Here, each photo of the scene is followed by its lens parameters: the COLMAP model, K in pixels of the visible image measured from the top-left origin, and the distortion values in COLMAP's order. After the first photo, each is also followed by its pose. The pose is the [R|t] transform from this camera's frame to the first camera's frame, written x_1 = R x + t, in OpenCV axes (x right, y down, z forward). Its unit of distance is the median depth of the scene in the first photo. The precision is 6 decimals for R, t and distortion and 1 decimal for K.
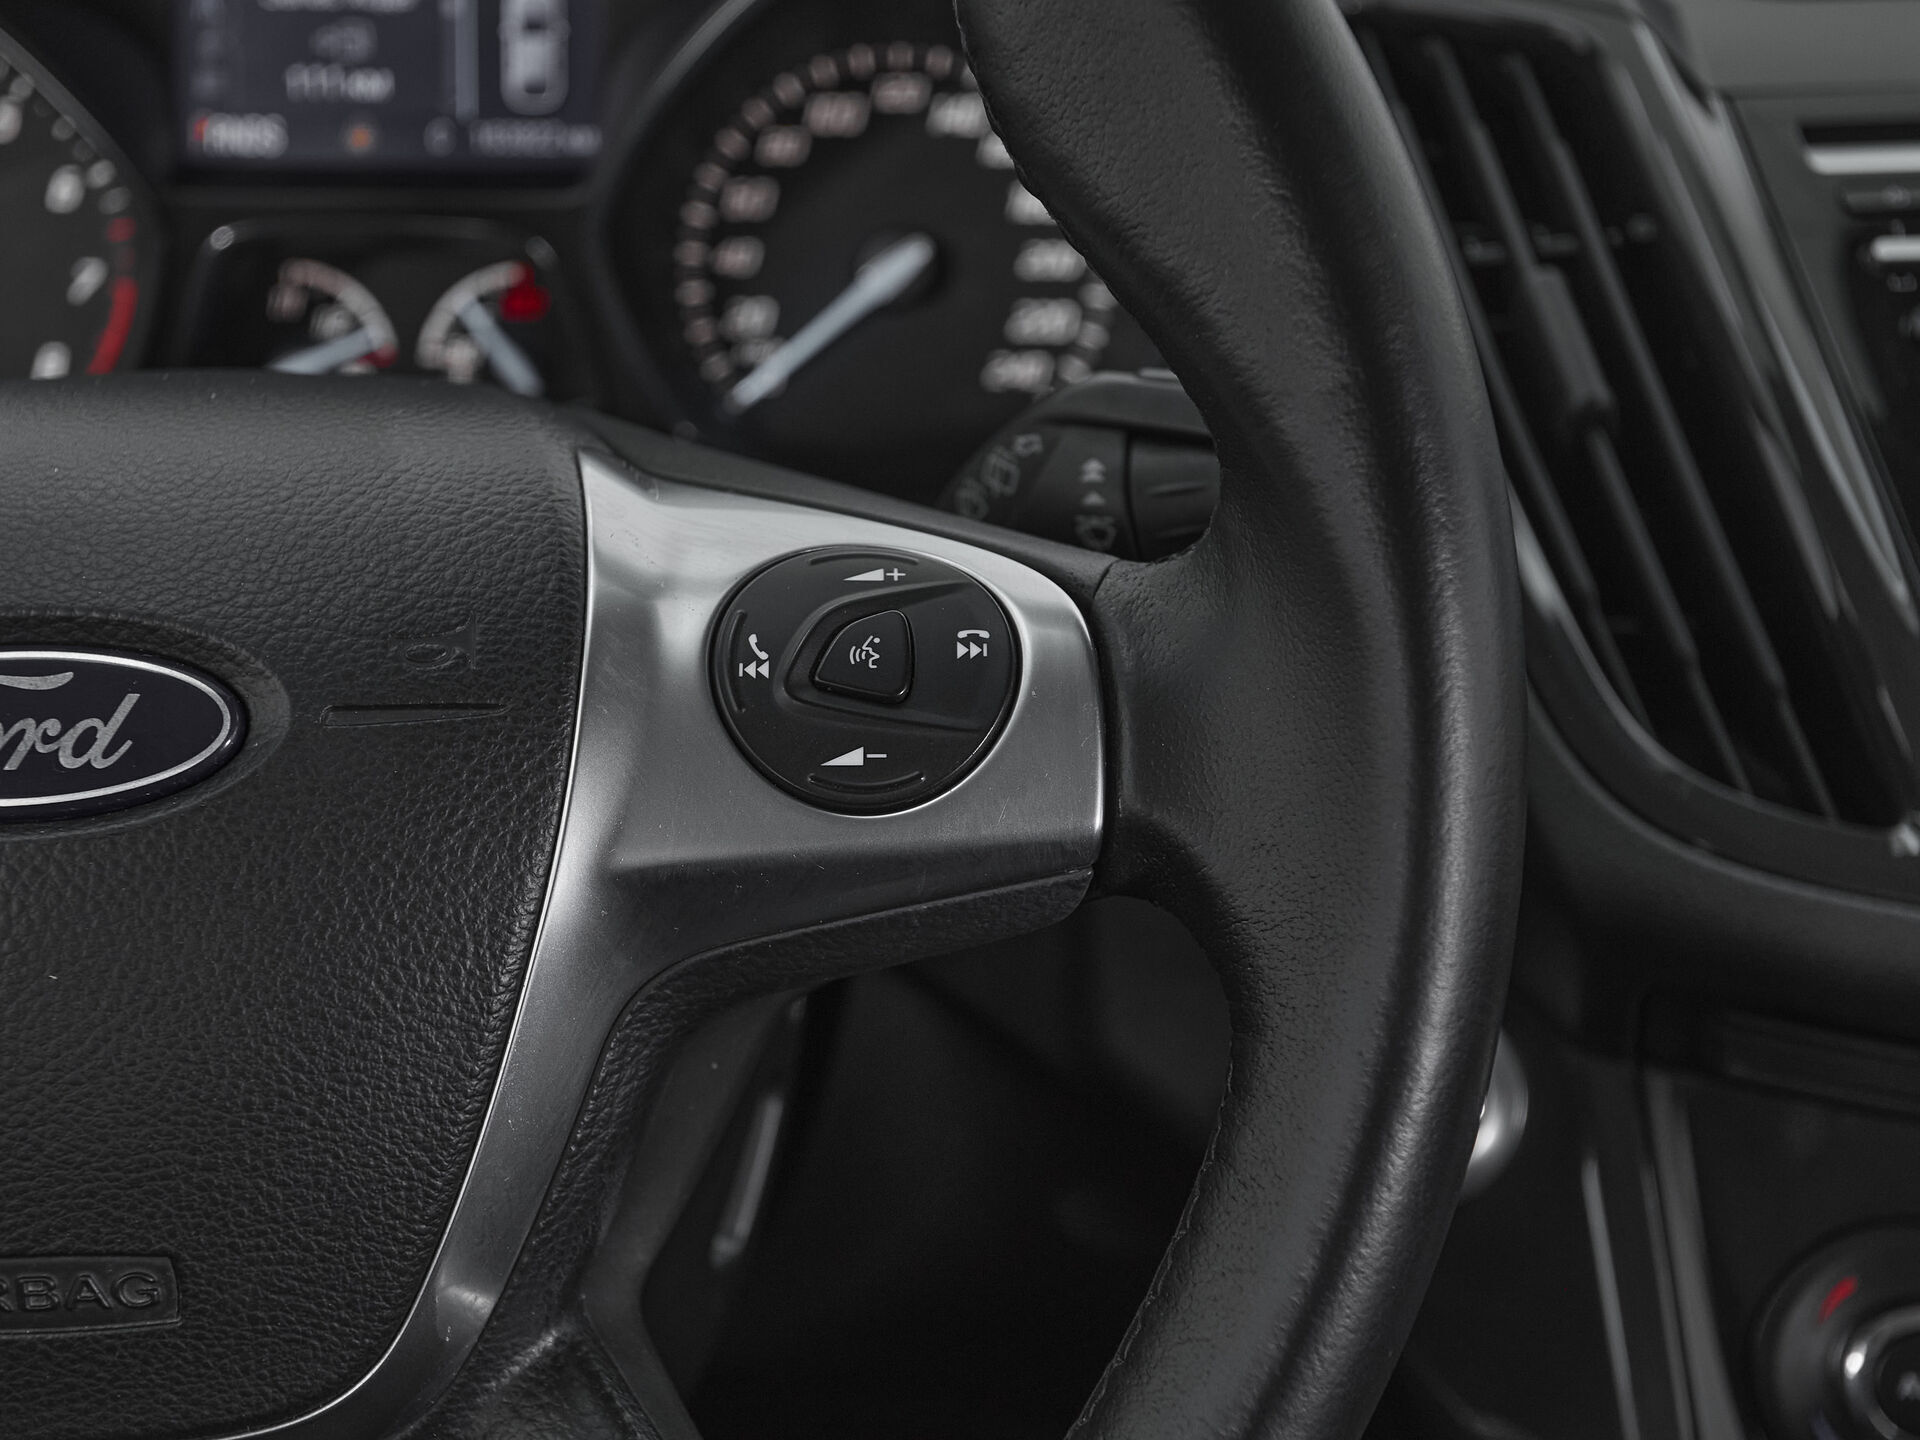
lens RADIAL K [[2996.6, 0, 819.4], [0, 2996.6, 851.9], [0, 0, 1]] dist [0.014845, 0.000000]
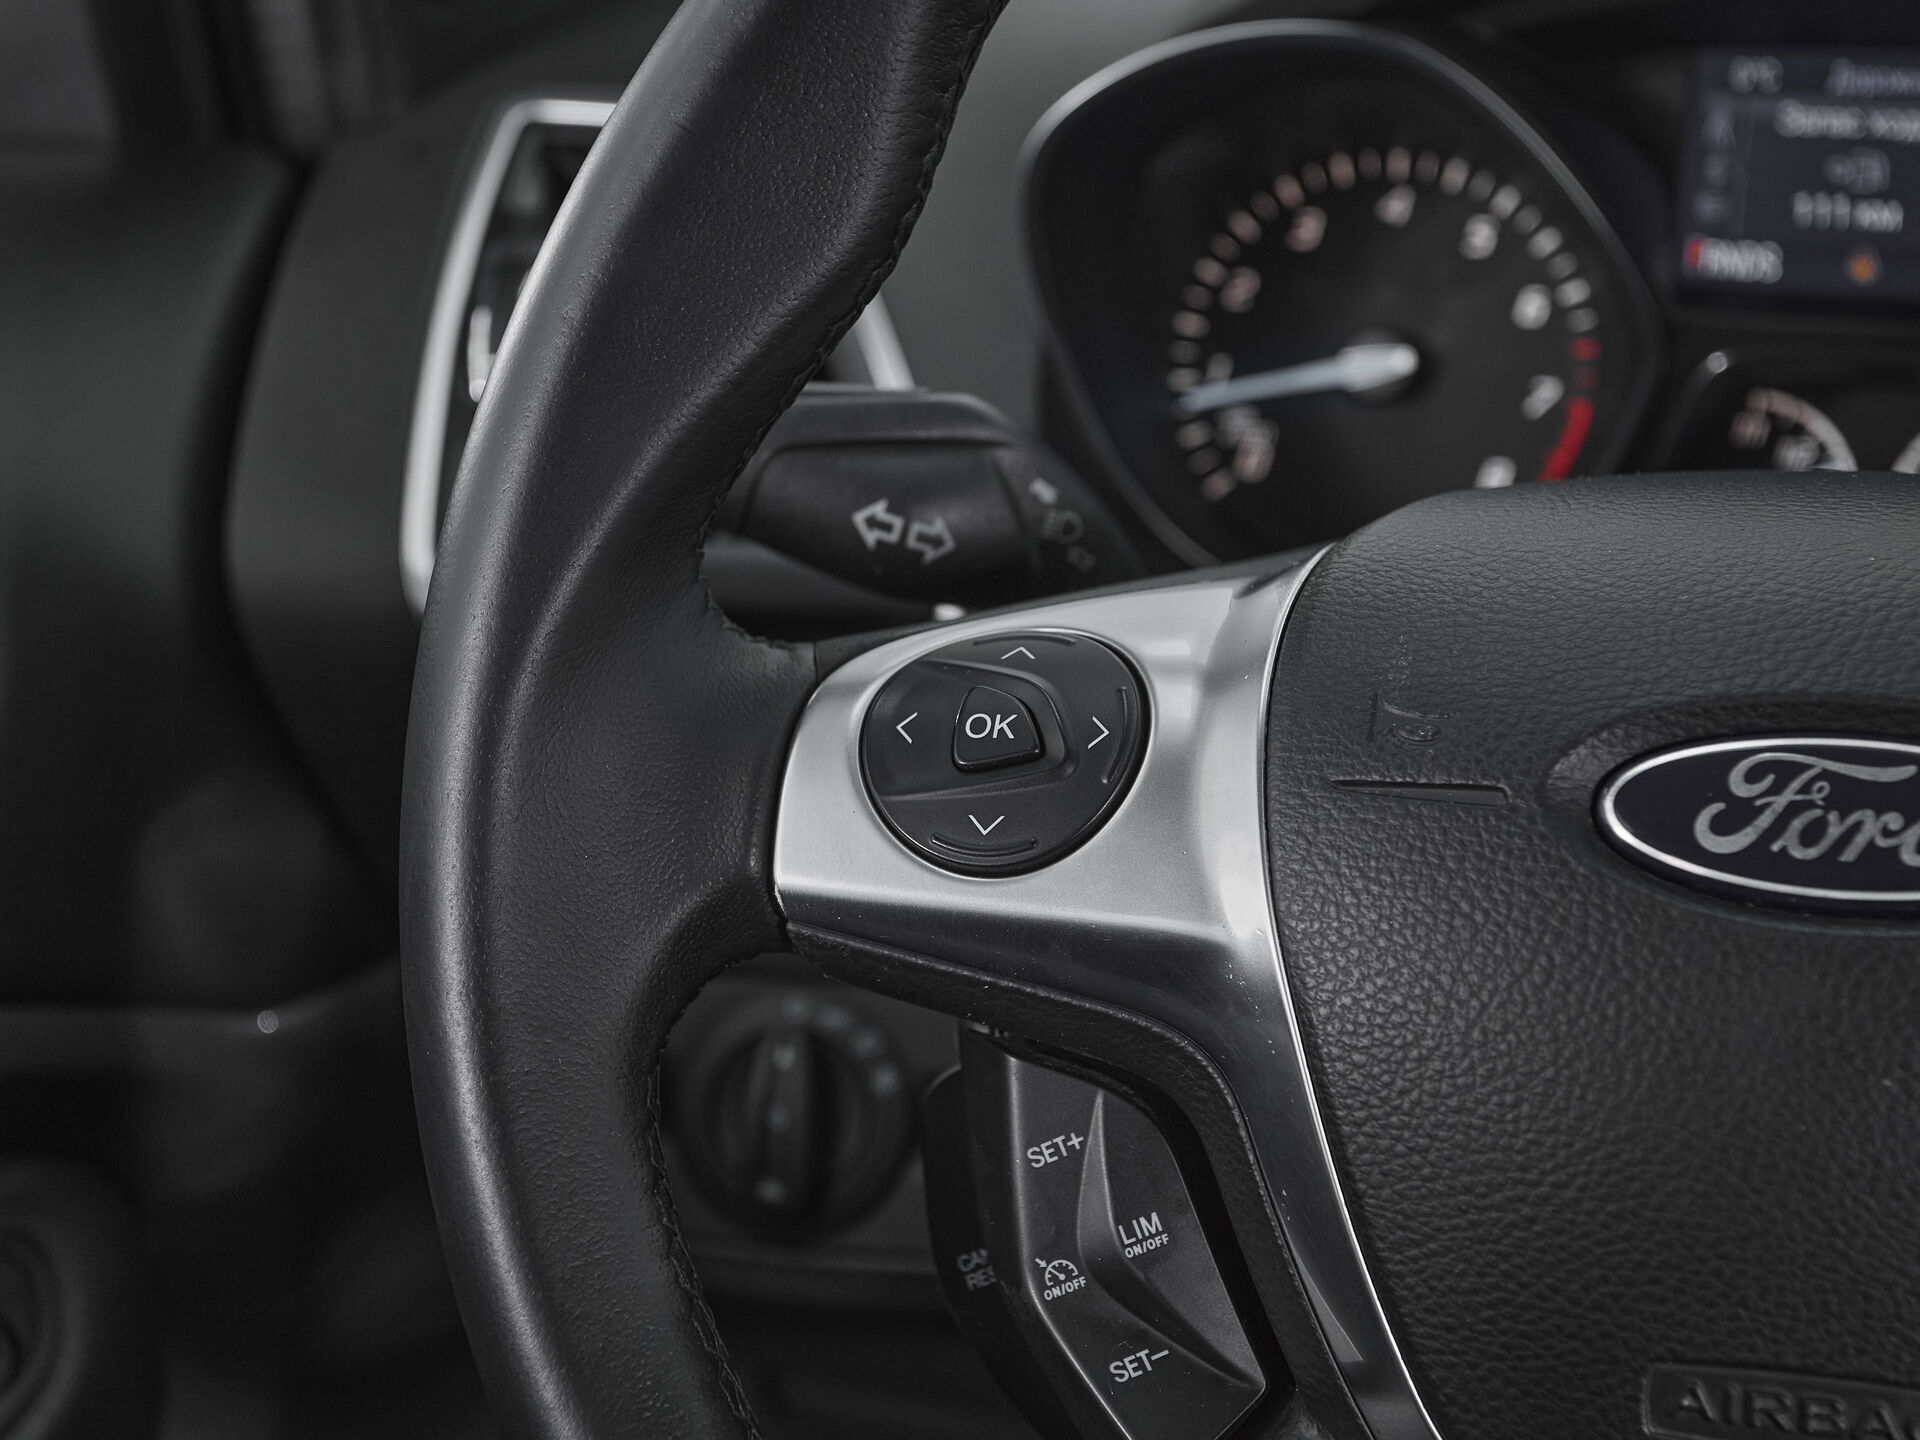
lens RADIAL K [[2996.6, 0, 928.6], [0, 2996.6, 720.9], [0, 0, 1]] dist [0.014845, 0.000000]
pose [[0.959227, 0.088573, -0.268401, -0.205192], [-0.114491, 0.989995, -0.082474, 0.028297], [0.258411, 0.109841, 0.959770, -0.001454]]
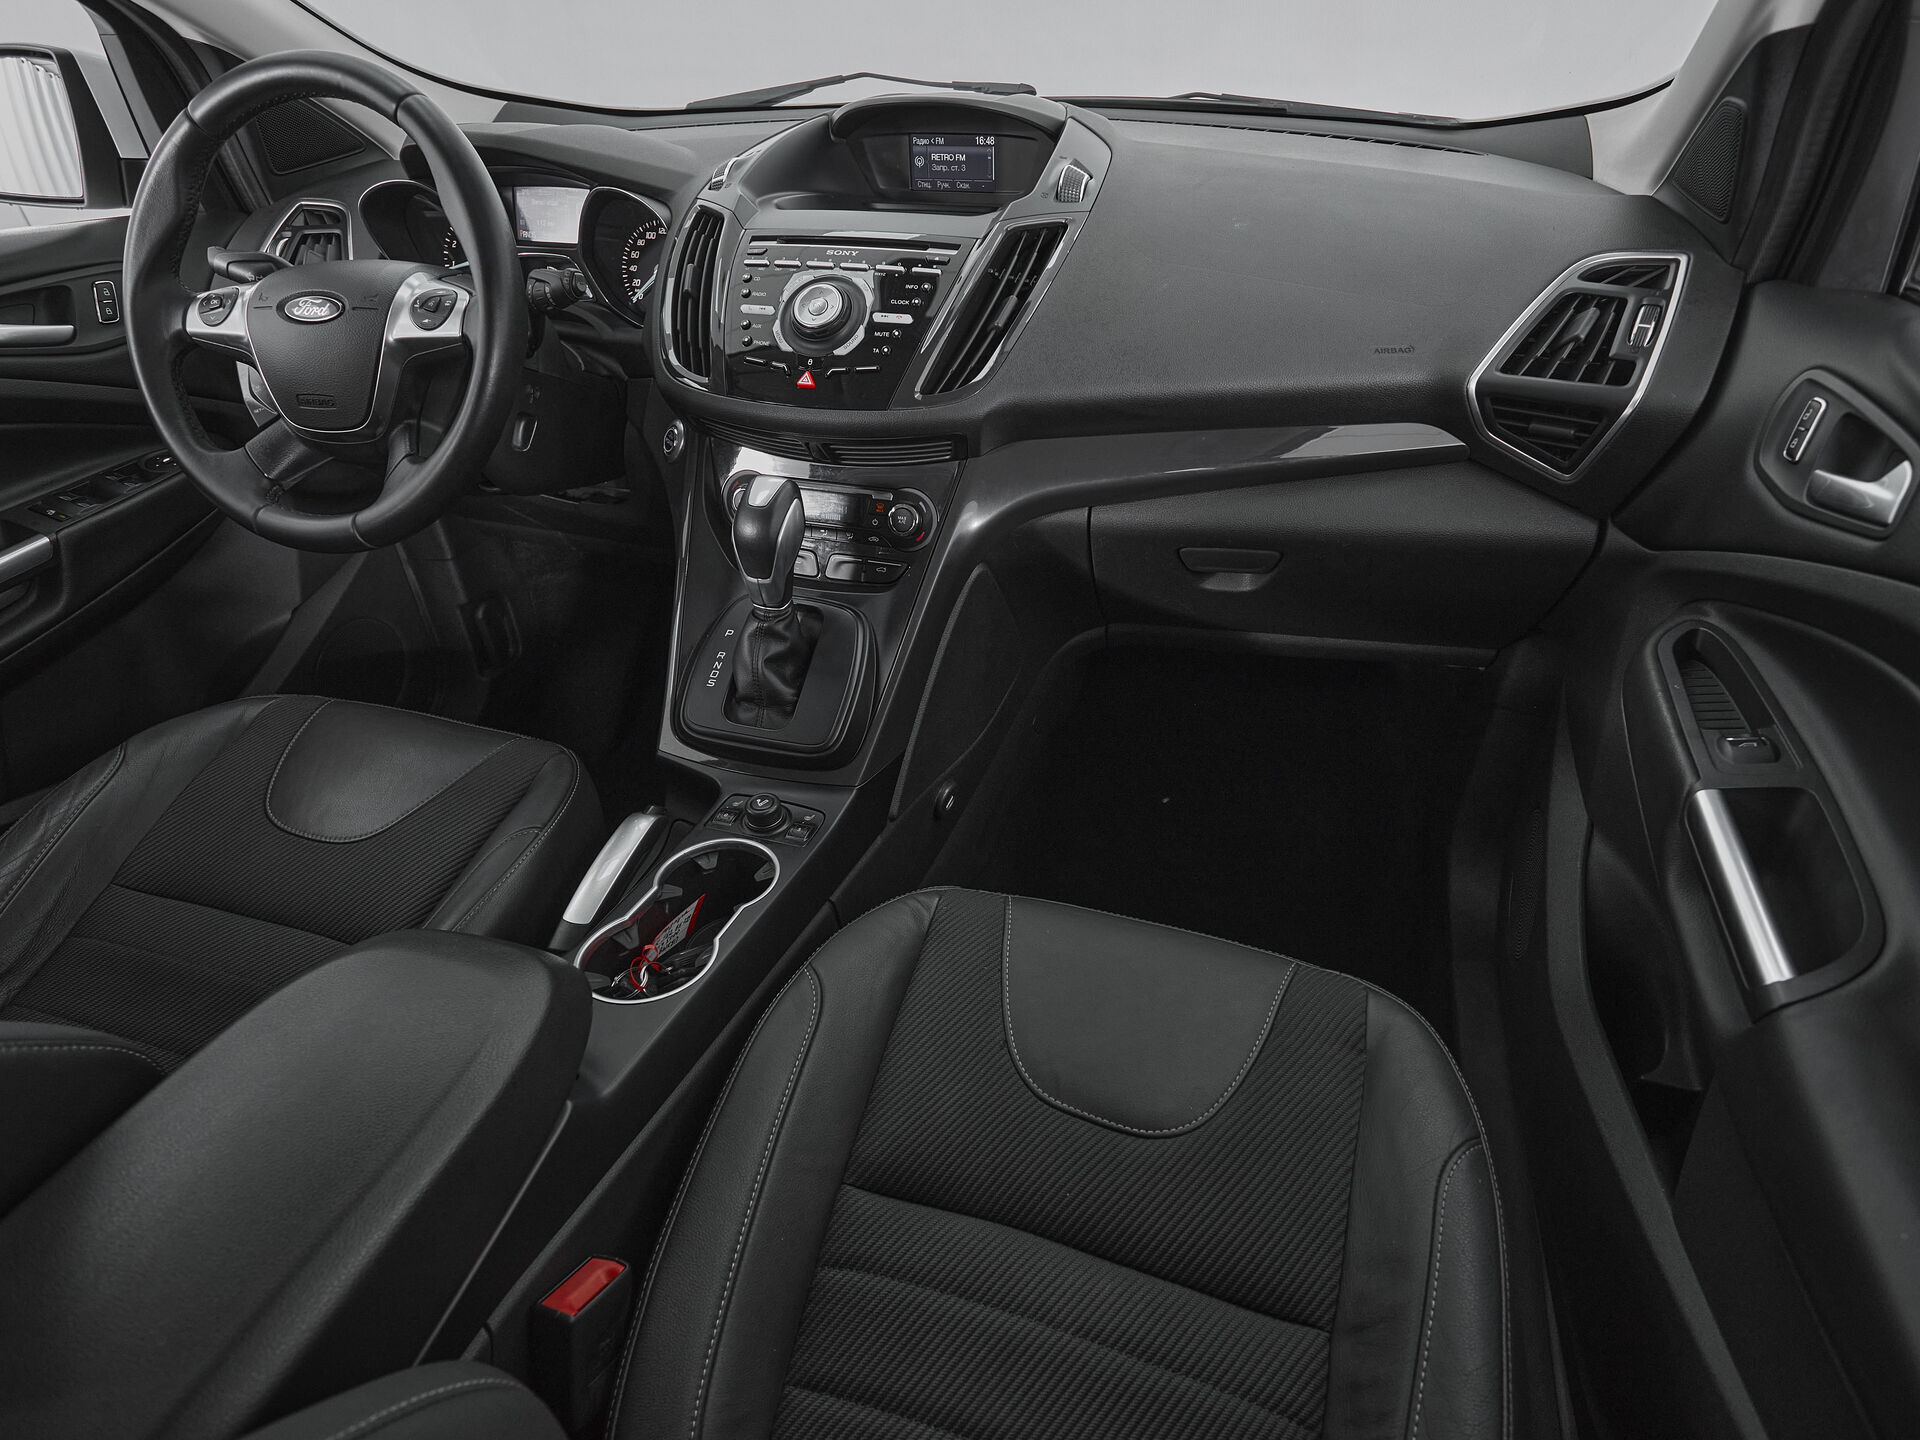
lens RADIAL K [[1035.8, 0, 980.6], [0, 1035.8, 724.8], [0, 0, 1]] dist [-0.002358, -0.001302]
pose [[0.963995, 0.141718, -0.225011, 1.176369], [-0.107226, 0.981474, 0.158779, 0.223393], [0.243344, -0.128935, 0.961332, -0.599924]]
